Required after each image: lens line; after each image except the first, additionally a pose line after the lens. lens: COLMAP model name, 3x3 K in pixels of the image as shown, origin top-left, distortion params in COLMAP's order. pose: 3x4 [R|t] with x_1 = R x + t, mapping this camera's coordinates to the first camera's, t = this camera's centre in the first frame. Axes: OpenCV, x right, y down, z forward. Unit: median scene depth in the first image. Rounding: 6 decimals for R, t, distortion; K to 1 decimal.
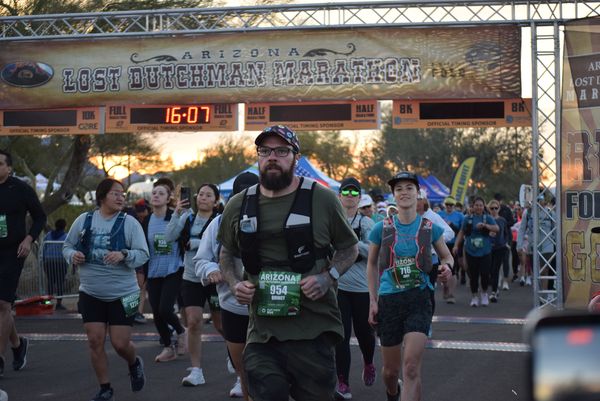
lens RADIAL K [[1502.4, 0, 300.0], [0, 1502.4, 200.5], [0, 0, 1]] dist [-0.258961, 0.338462]
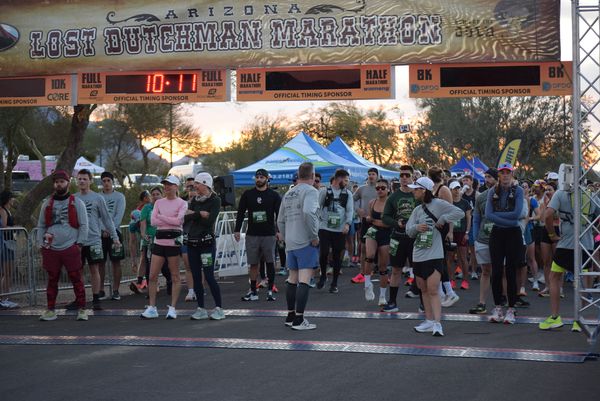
lens RADIAL K [[1487.2, 0, 300.0], [0, 1487.2, 200.5], [0, 0, 1]] dist [-0.291061, -0.056508]
pose [[0.999401, 0.000409, -0.034593, 0.027831], [-0.000019, 0.999936, 0.011287, 0.000741], [0.034595, -0.011280, 0.999338, 0.151448]]
